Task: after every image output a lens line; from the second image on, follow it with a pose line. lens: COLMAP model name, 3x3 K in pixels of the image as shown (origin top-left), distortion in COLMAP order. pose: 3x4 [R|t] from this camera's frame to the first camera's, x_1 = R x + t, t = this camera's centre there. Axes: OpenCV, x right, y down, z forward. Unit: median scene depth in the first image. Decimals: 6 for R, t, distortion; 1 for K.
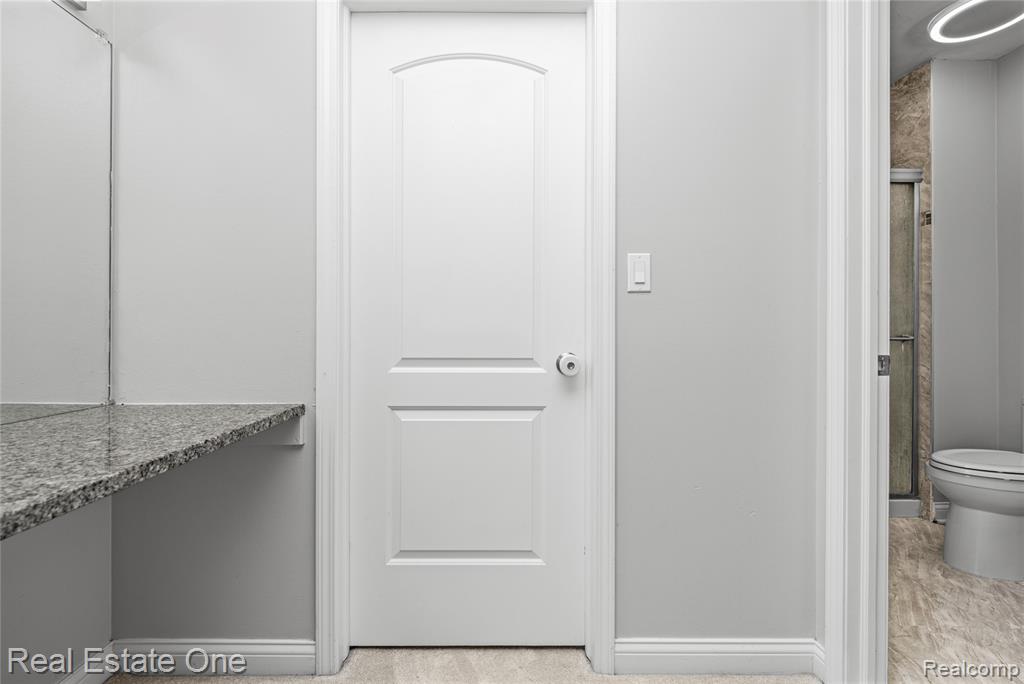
lens RADIAL K [[448.9, 0, 510.2], [0, 448.9, 334.1], [0, 0, 1]] dist [-0.000726, -0.000464]
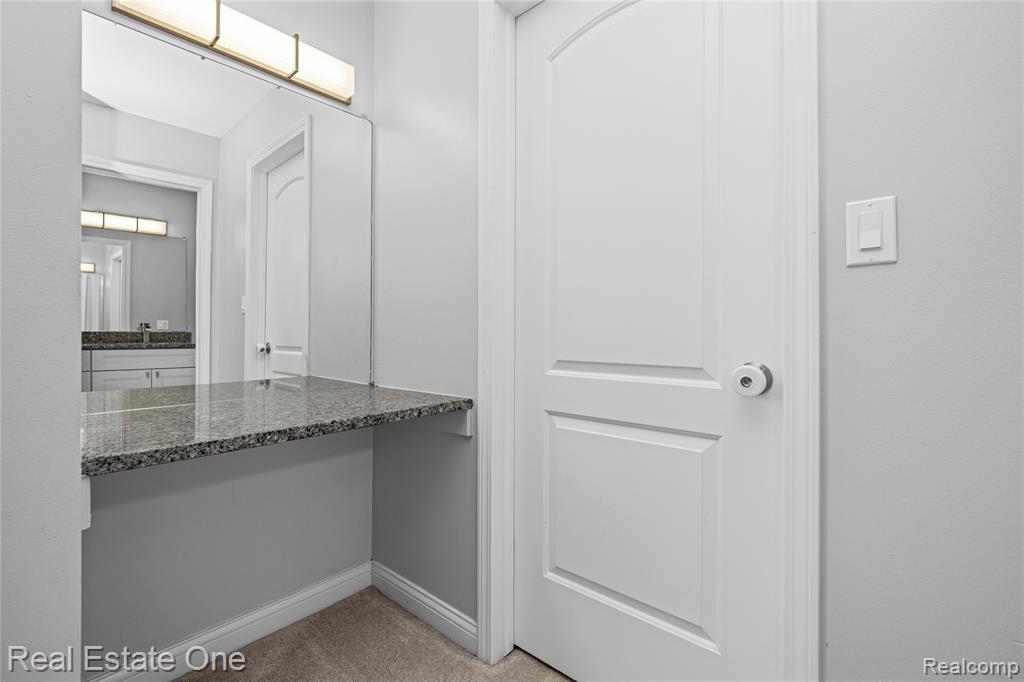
lens RADIAL K [[440.4, 0, 513.1], [0, 440.4, 329.7], [0, 0, 1]] dist [-0.001090, -0.000483]
pose [[0.760948, -0.003373, -0.648804, 0.309112], [-0.002498, 0.999964, -0.008129, -0.002637], [0.648808, 0.007807, 0.760912, 0.261611]]
